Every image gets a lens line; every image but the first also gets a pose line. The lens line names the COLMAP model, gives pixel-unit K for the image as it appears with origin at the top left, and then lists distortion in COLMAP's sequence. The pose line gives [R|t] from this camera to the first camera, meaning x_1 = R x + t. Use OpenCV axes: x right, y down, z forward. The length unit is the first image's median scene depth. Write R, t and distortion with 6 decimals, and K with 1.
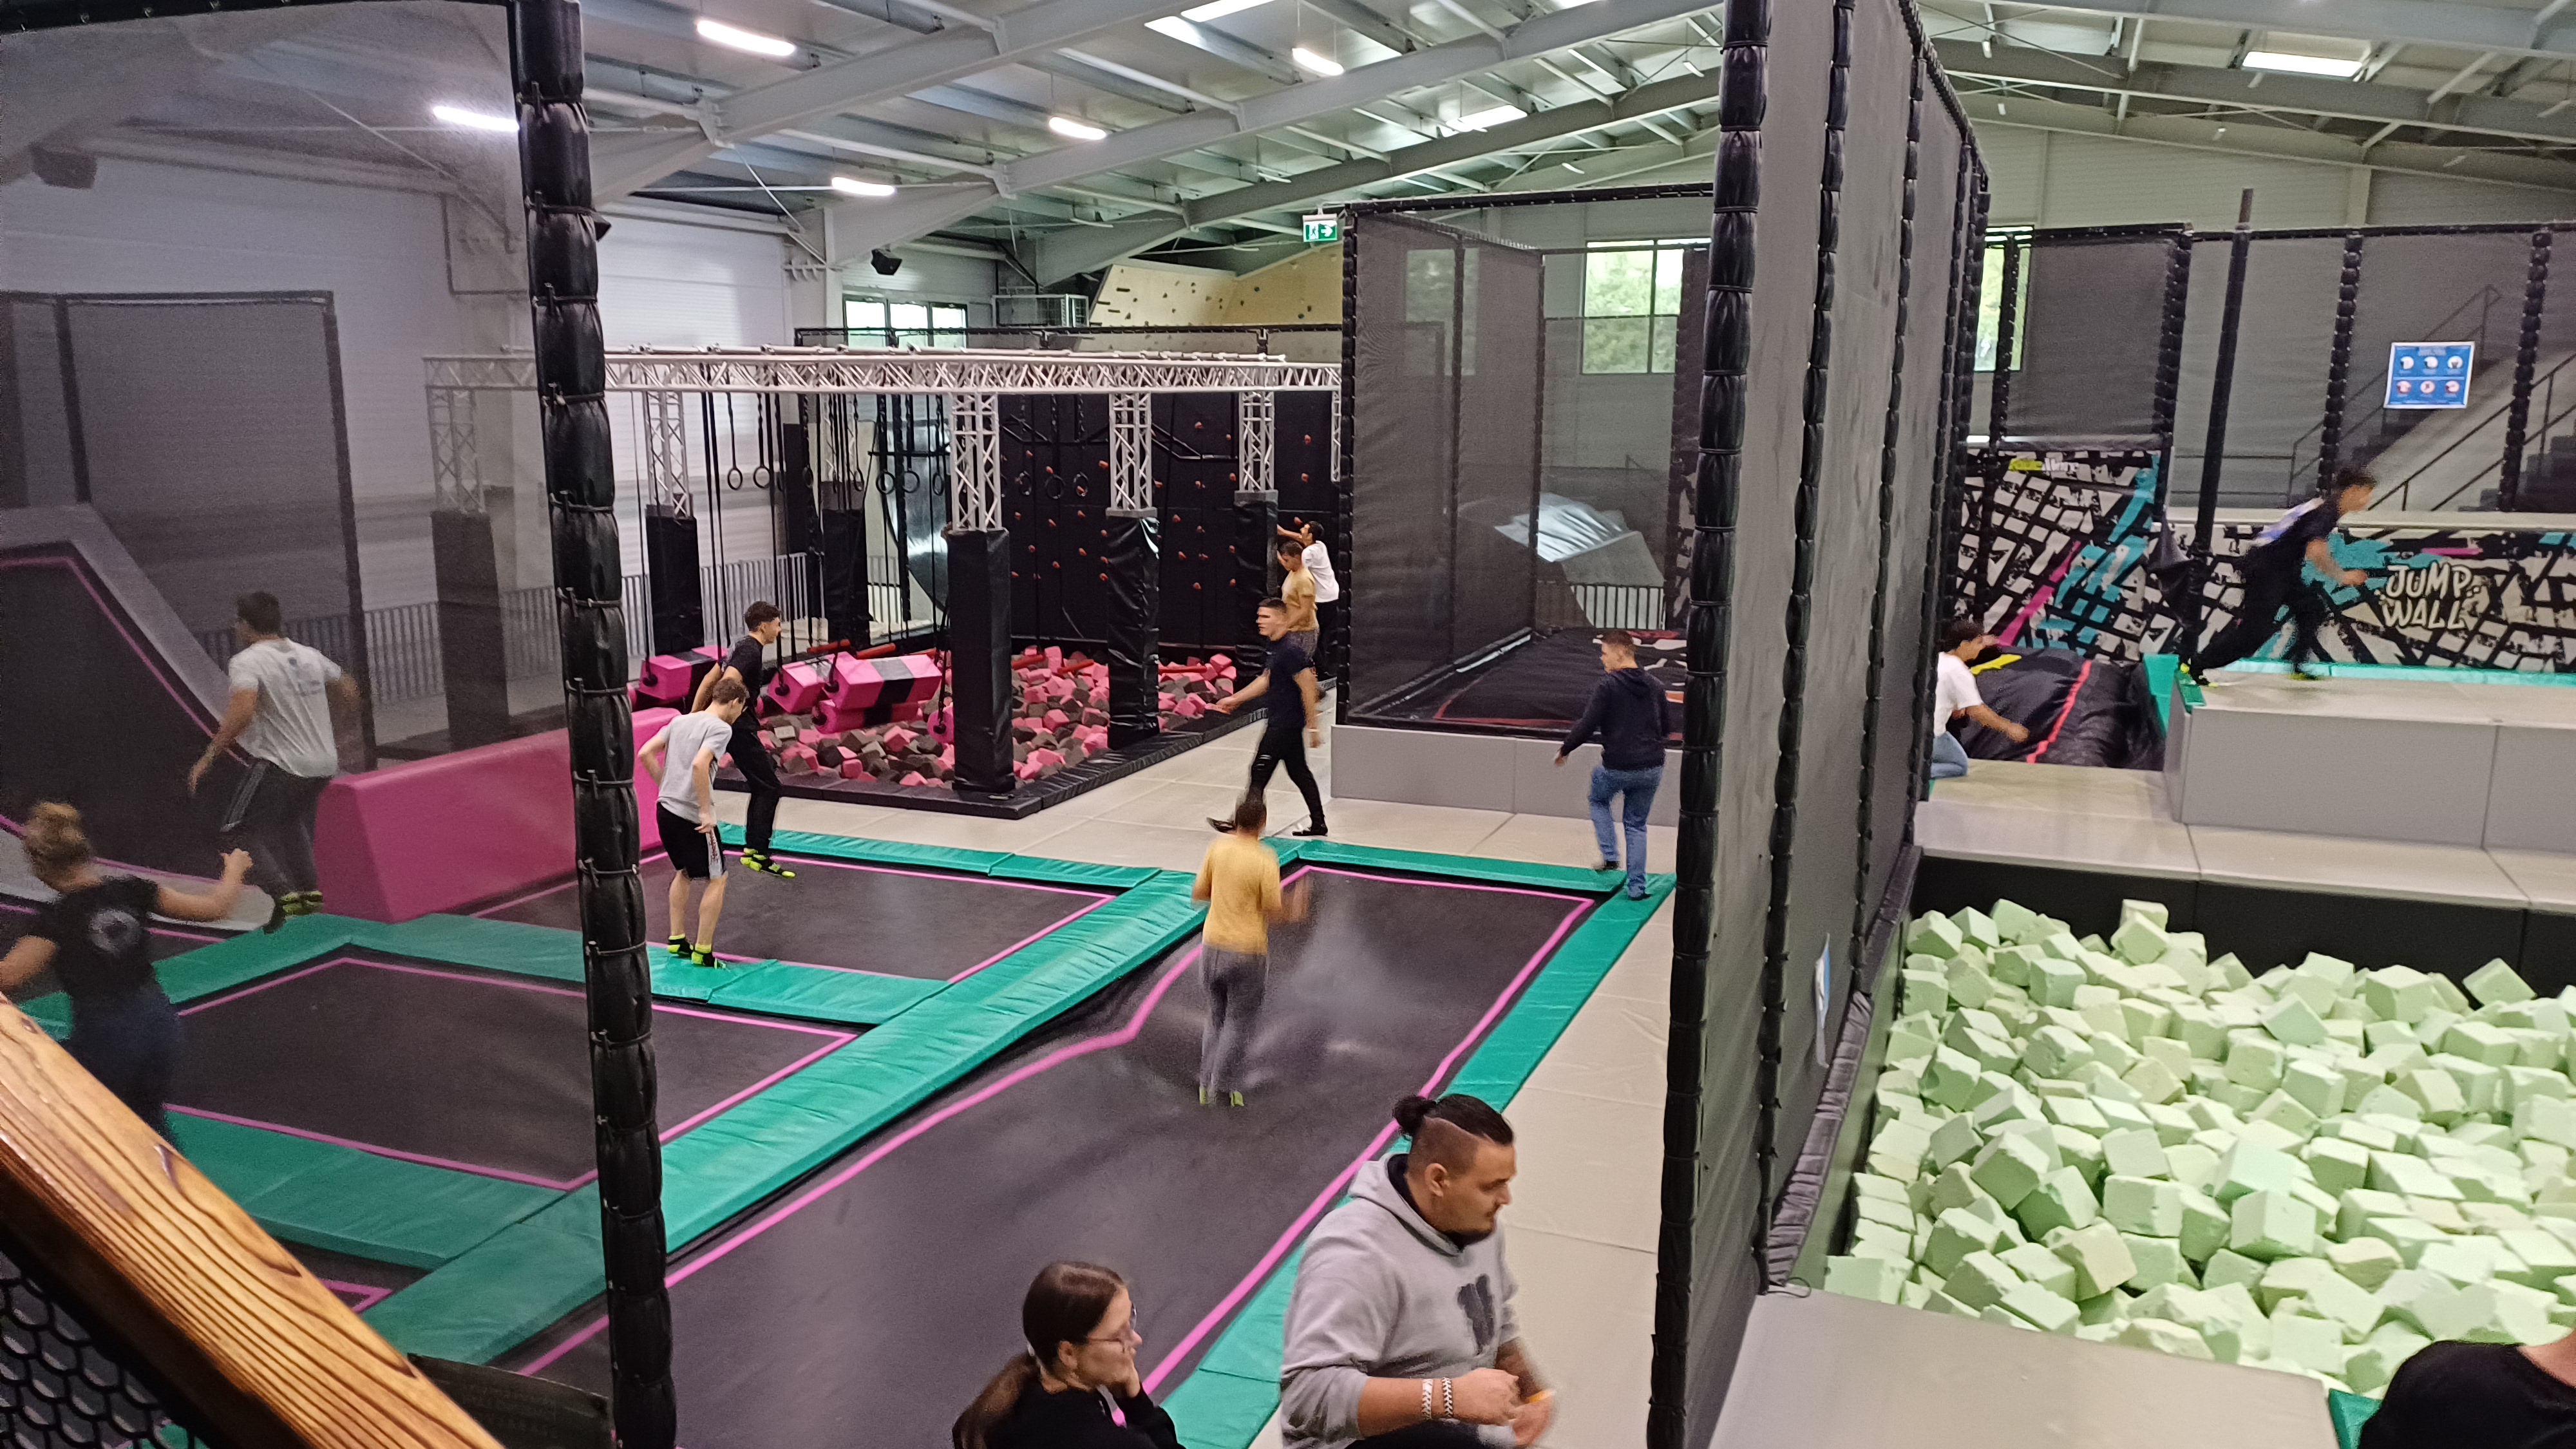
lens RADIAL K [[1888.7, 0, 1244.8], [0, 1888.7, 772.3], [0, 0, 1]] dist [0.099587, -0.107569]
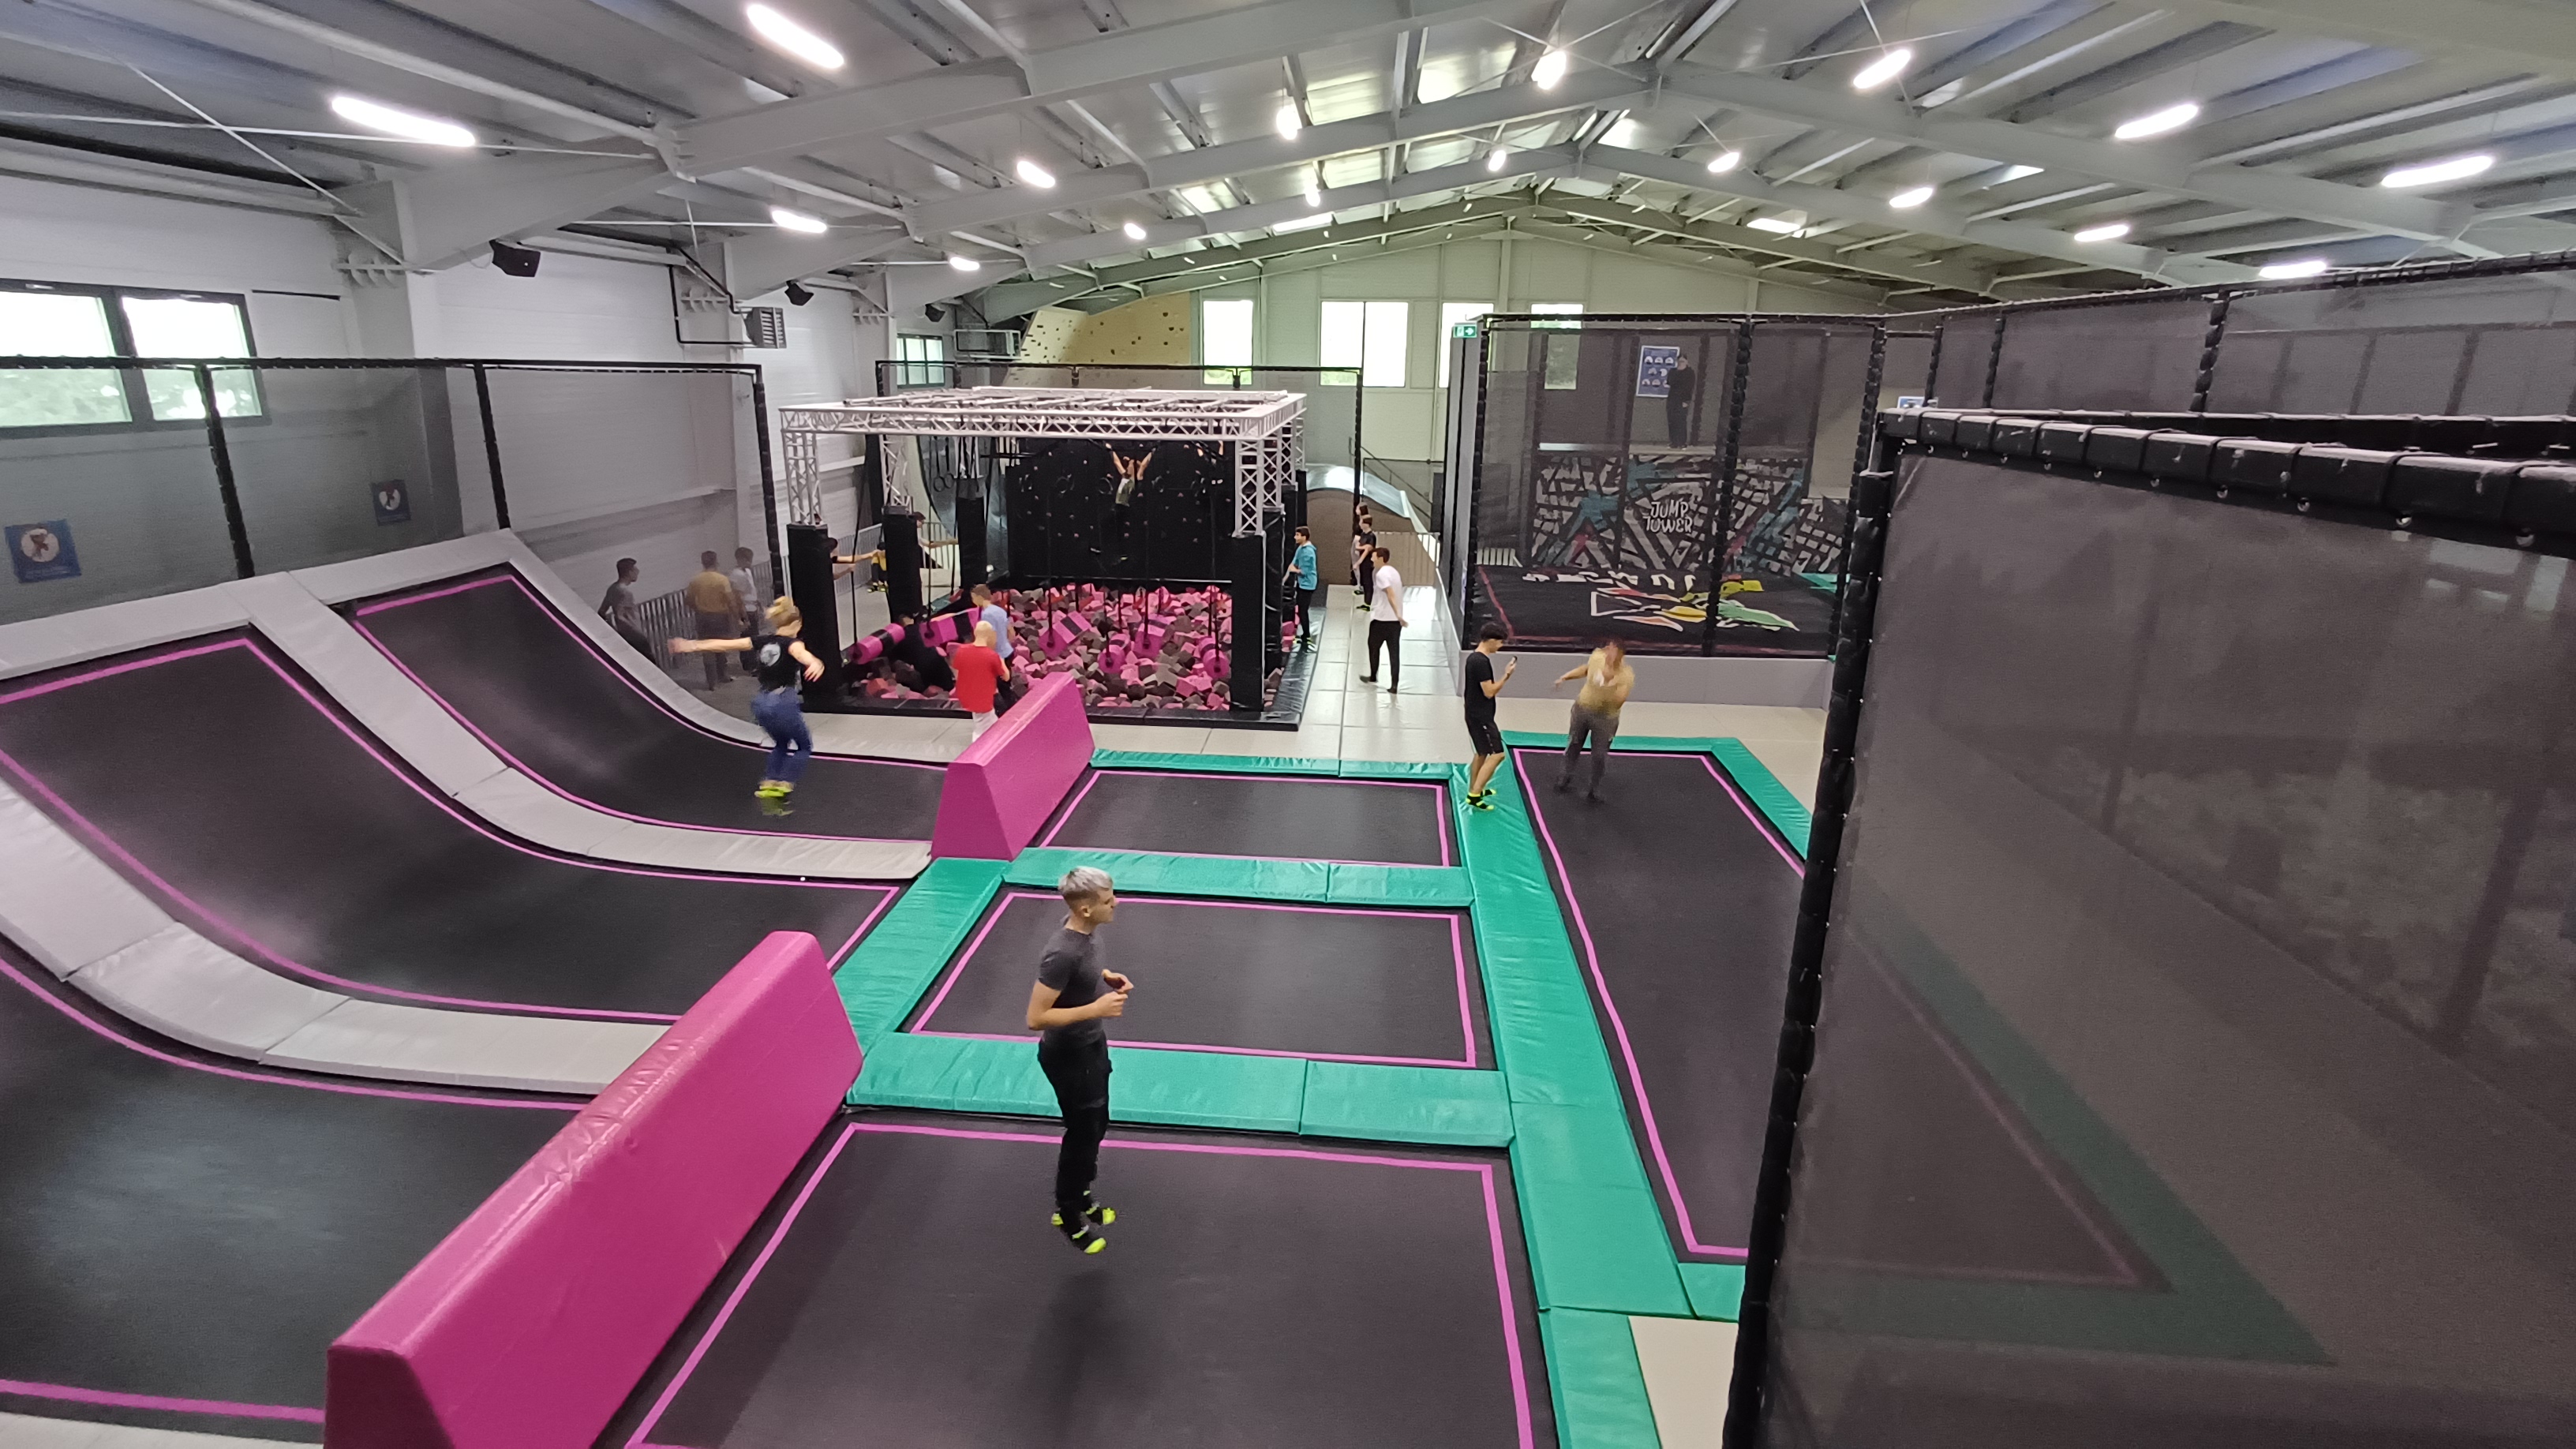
lens RADIAL K [[1193.9, 0, 1271.1], [0, 1193.9, 689.2], [0, 0, 1]] dist [0.007765, 0.000004]
pose [[0.948659, -0.071480, 0.308118, -0.342465], [0.050223, 0.995813, 0.076386, -0.064251], [-0.312288, -0.056989, 0.948277, 0.099042]]
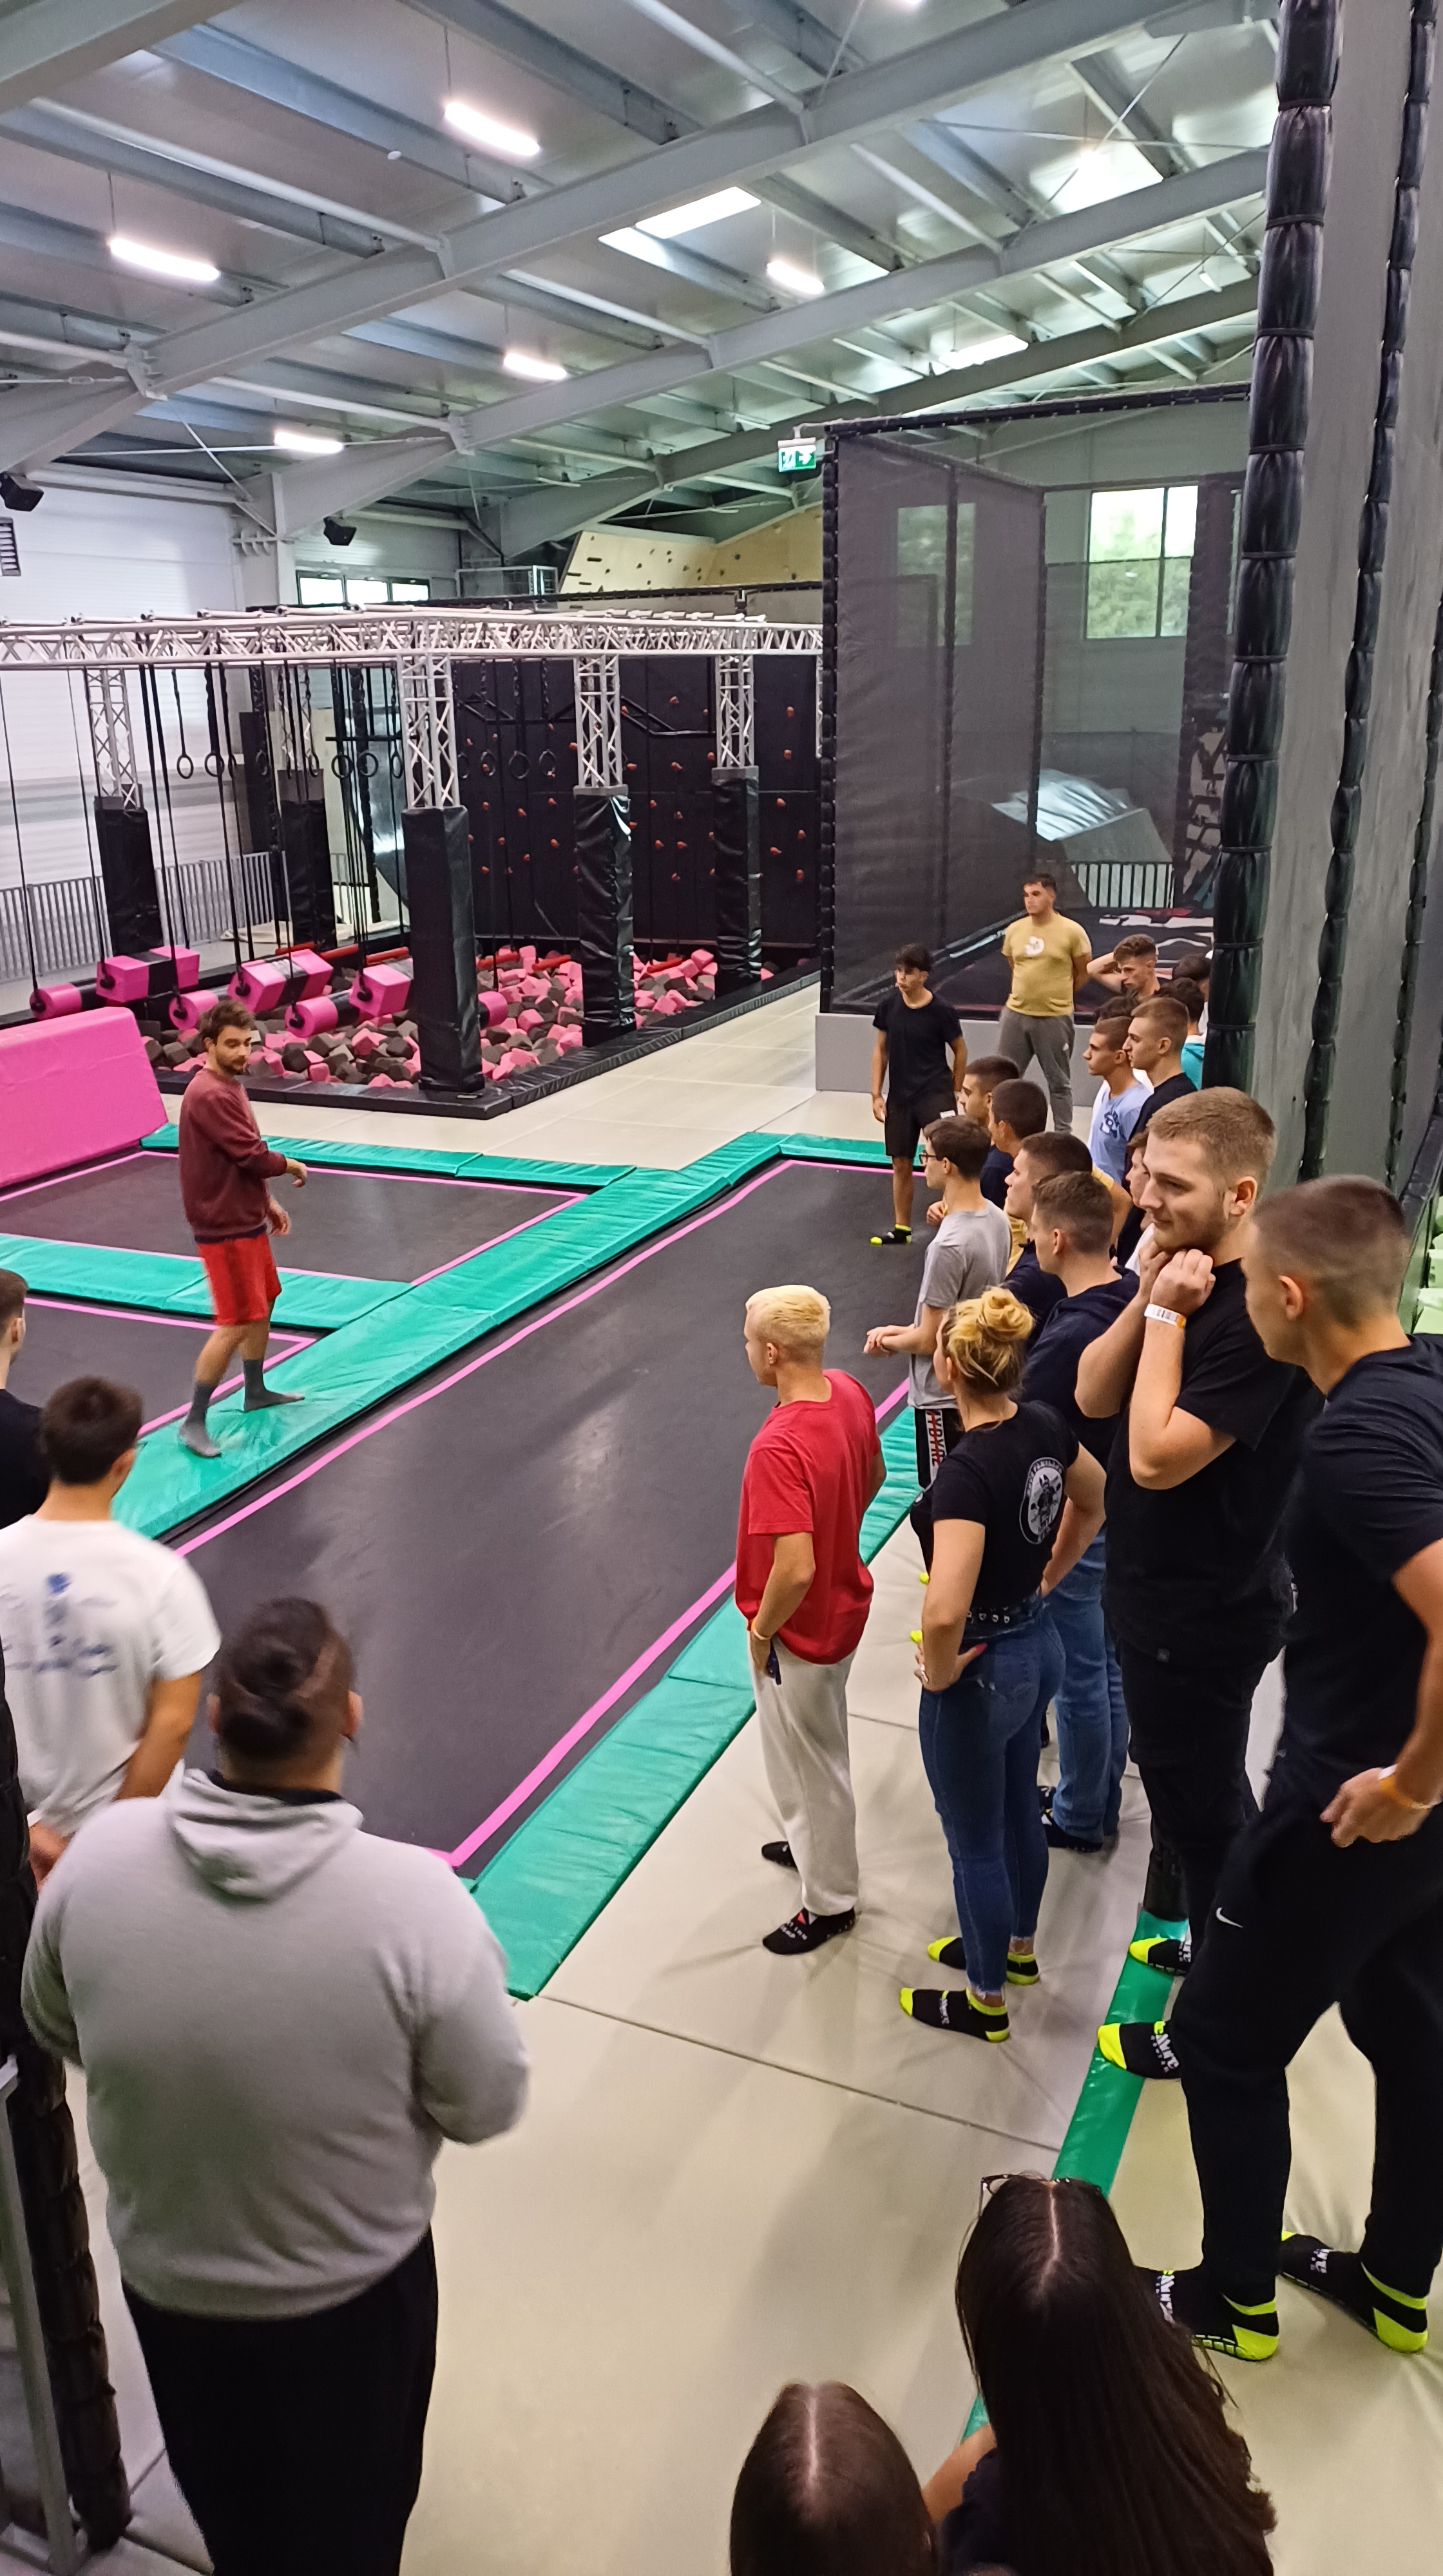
lens RADIAL K [[1889.0, 0, 679.7], [0, 1889.0, 1306.5], [0, 0, 1]] dist [0.099587, -0.107569]
pose [[0.999339, -0.015927, -0.032687, 0.005514], [0.019571, 0.993244, 0.114381, 0.009261], [0.030645, -0.114945, 0.992899, 0.034340]]
